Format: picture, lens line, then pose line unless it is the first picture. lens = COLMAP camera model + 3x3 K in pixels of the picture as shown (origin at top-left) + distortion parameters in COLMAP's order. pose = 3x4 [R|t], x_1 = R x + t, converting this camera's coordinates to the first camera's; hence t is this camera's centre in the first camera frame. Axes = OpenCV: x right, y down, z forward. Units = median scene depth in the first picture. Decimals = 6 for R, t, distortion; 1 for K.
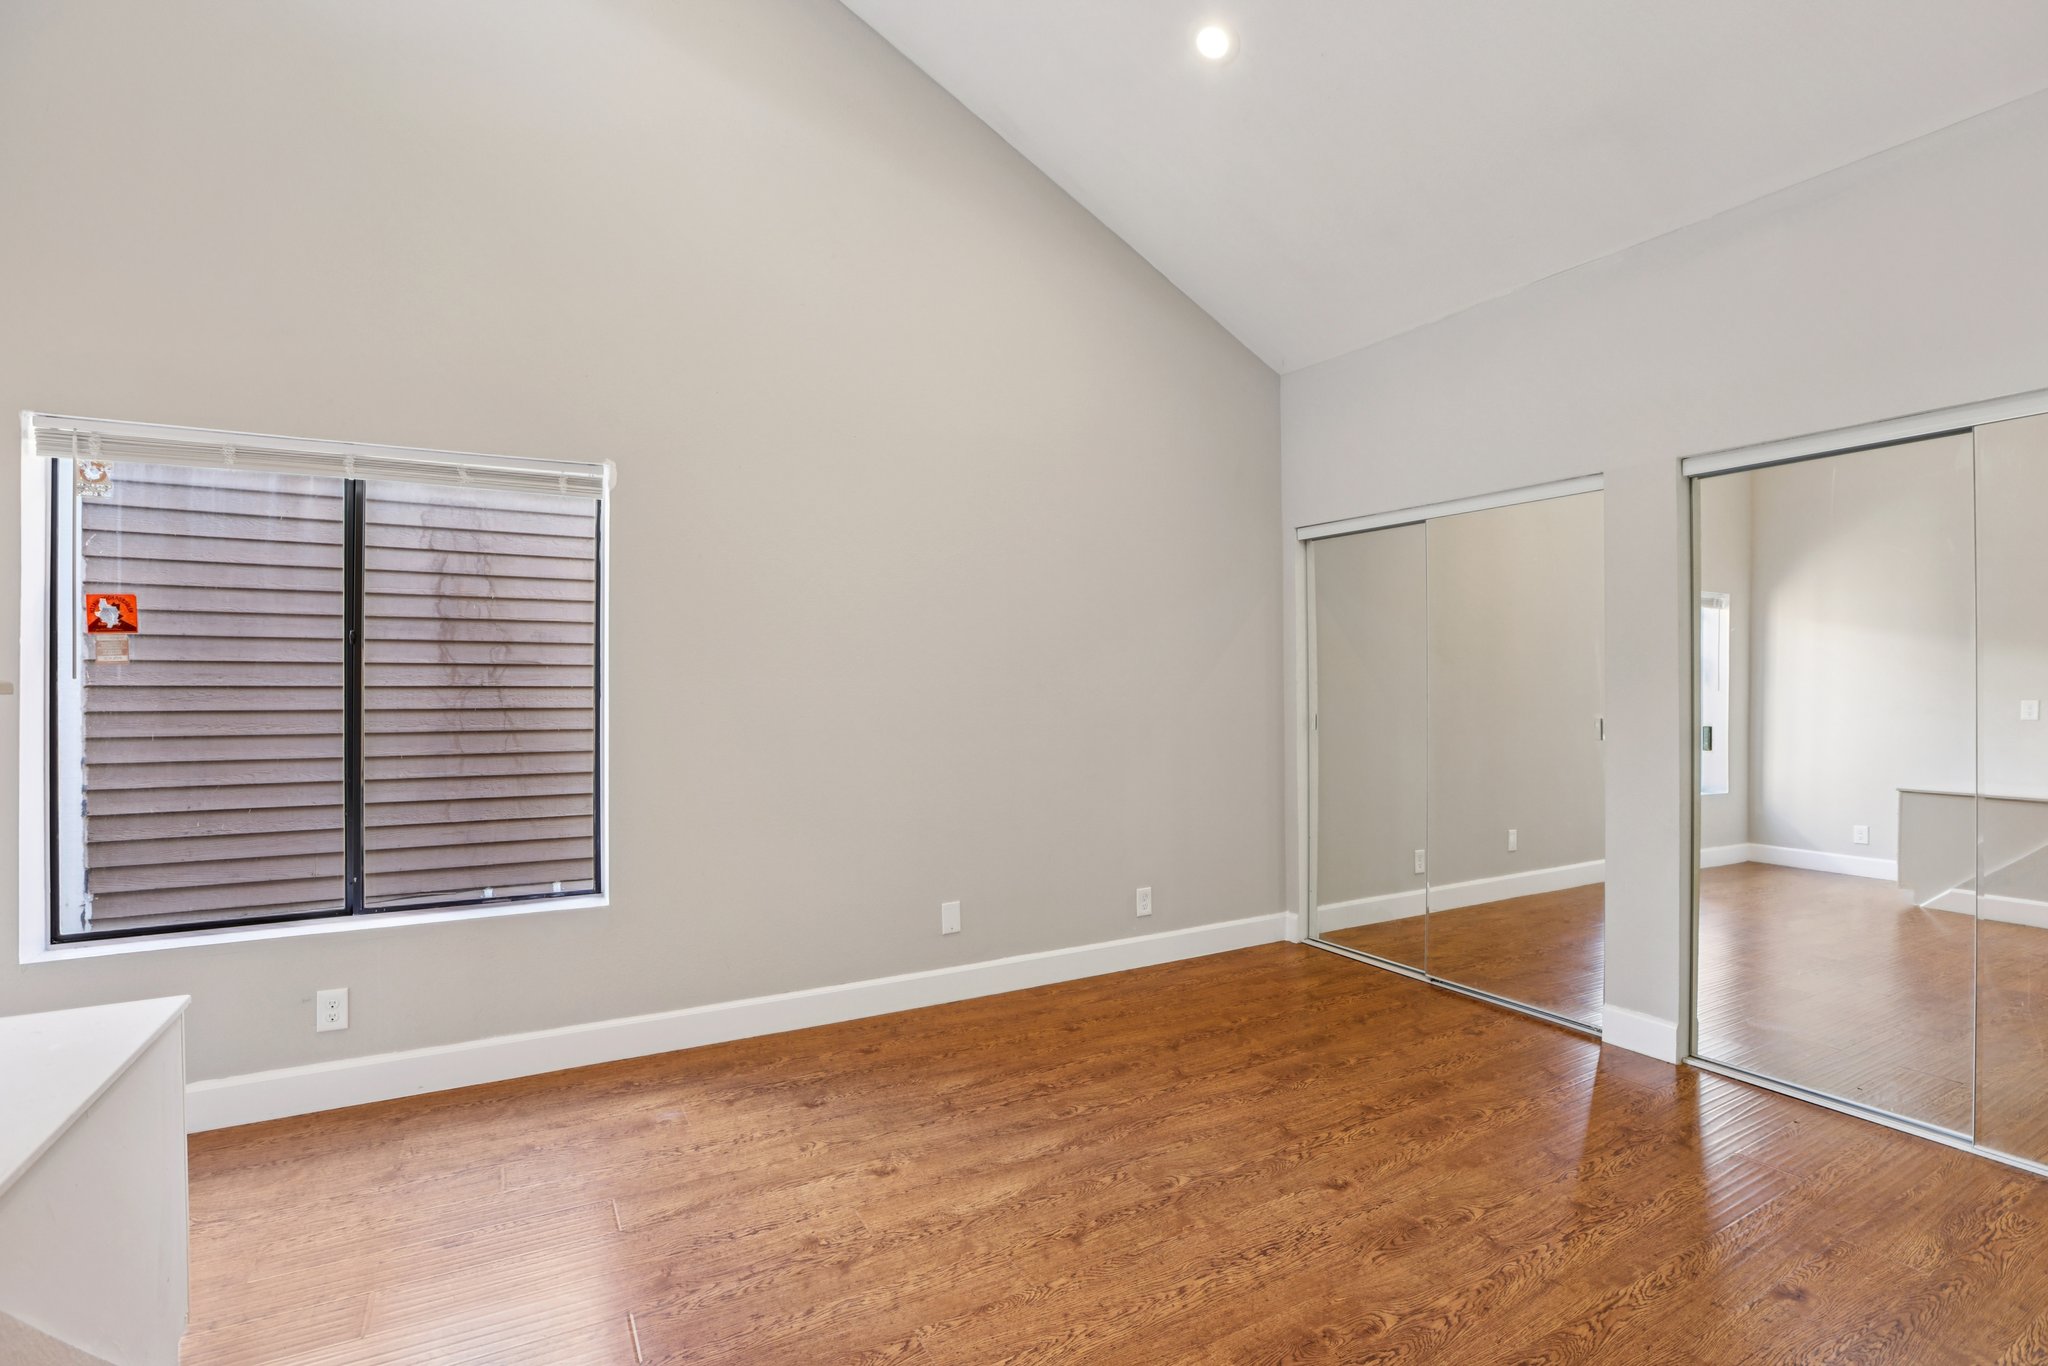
lens RADIAL K [[924.9, 0, 1008.7], [0, 924.9, 691.6], [0, 0, 1]] dist [-0.002363, -0.000136]
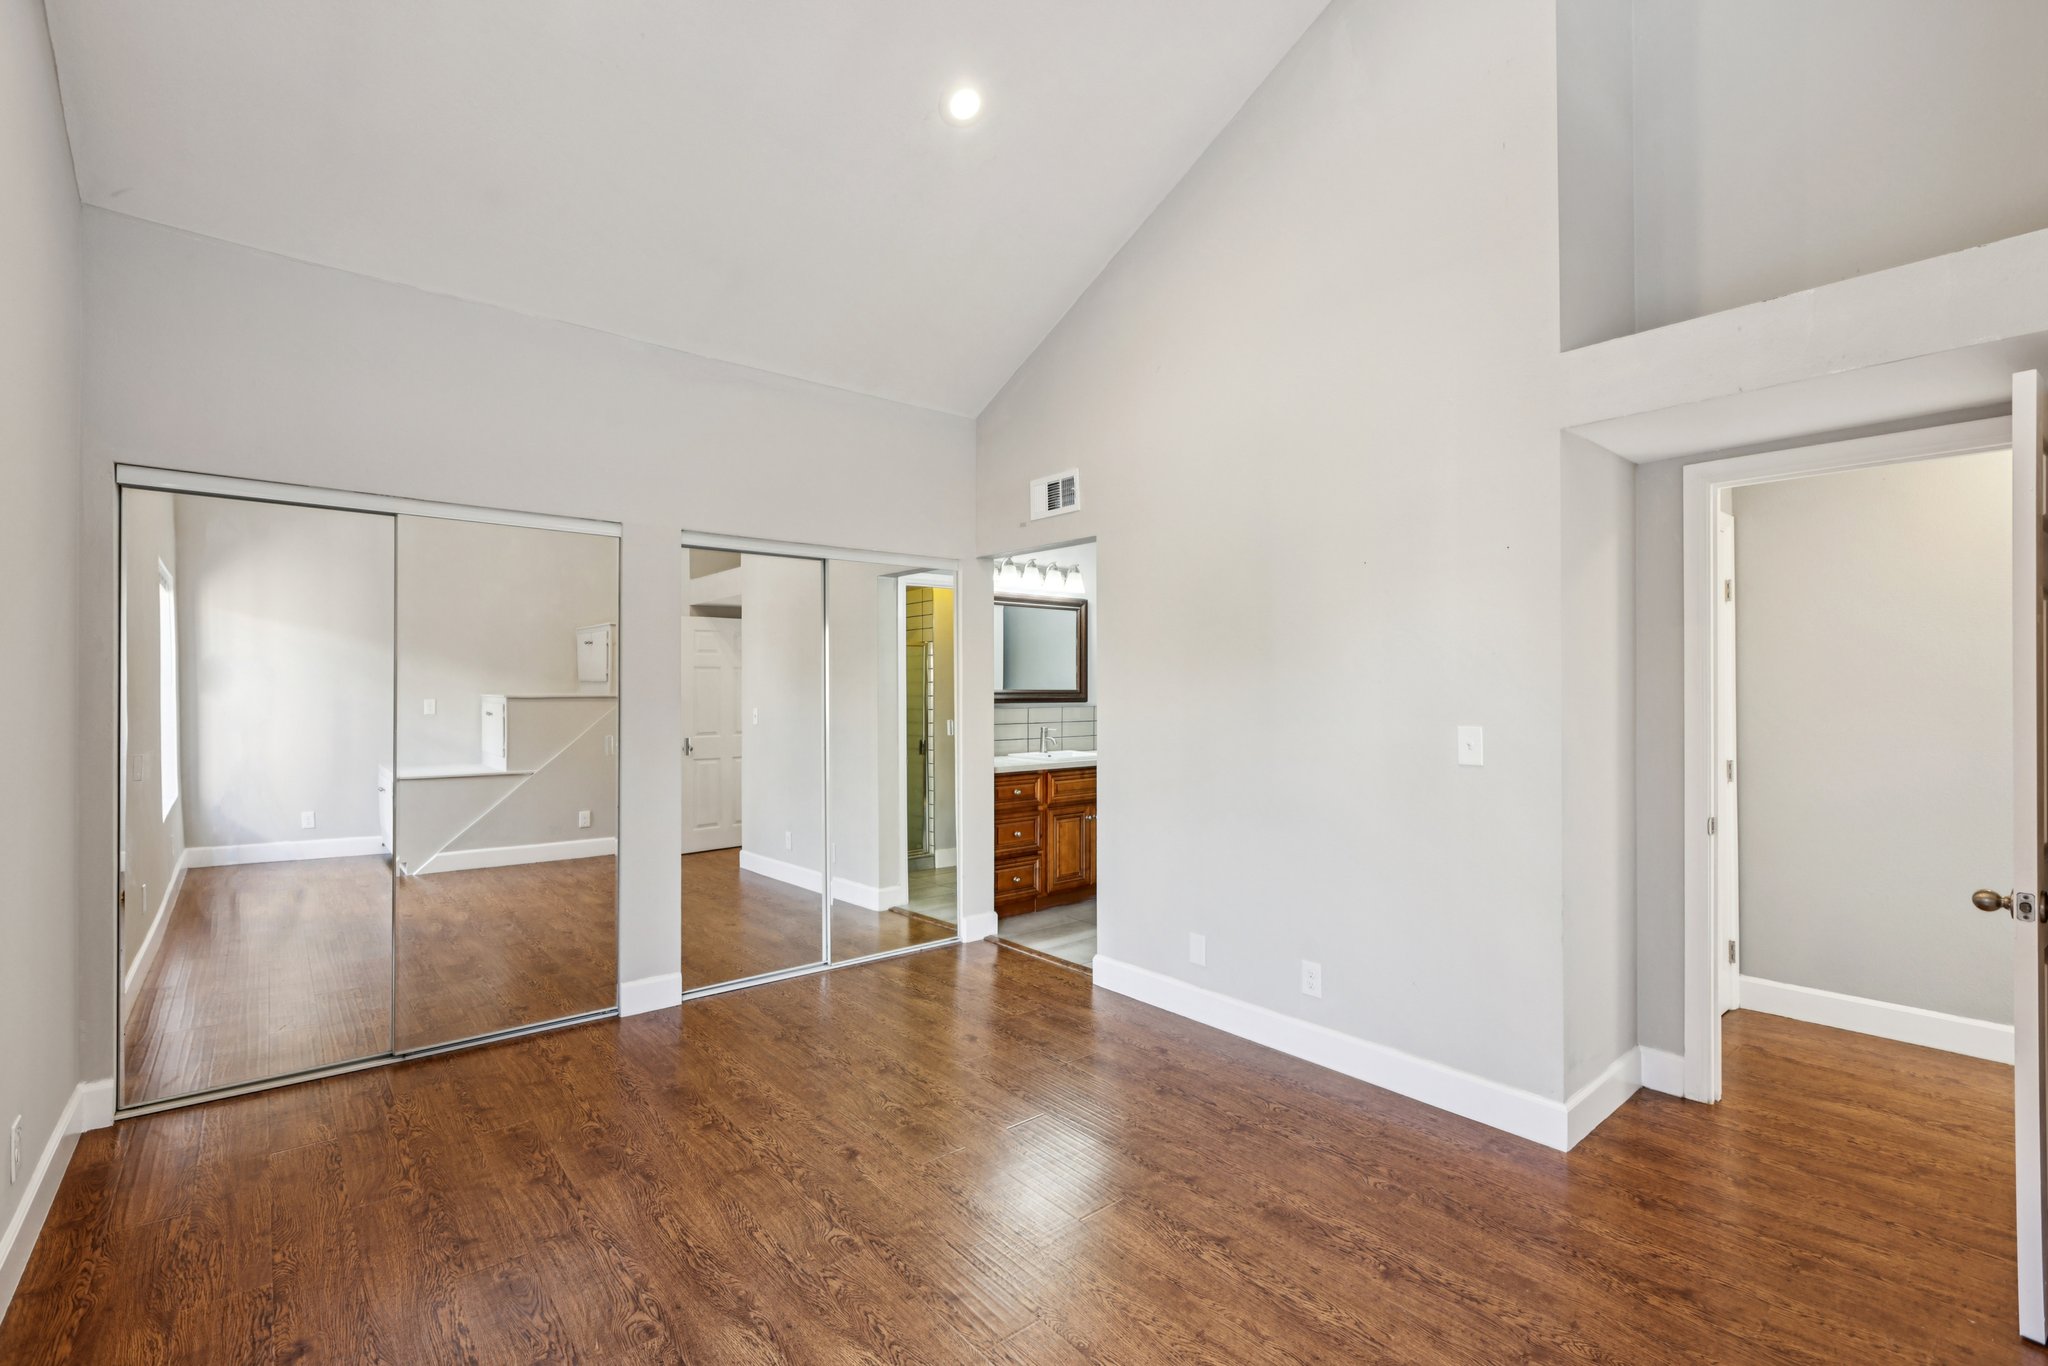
lens RADIAL K [[924.9, 0, 1008.7], [0, 924.9, 691.6], [0, 0, 1]] dist [-0.002363, -0.000136]
pose [[-0.180545, 0.004445, 0.983557, -0.657922], [0.005068, 0.999981, -0.003589, -0.023611], [-0.983554, 0.004336, -0.180564, 0.831690]]
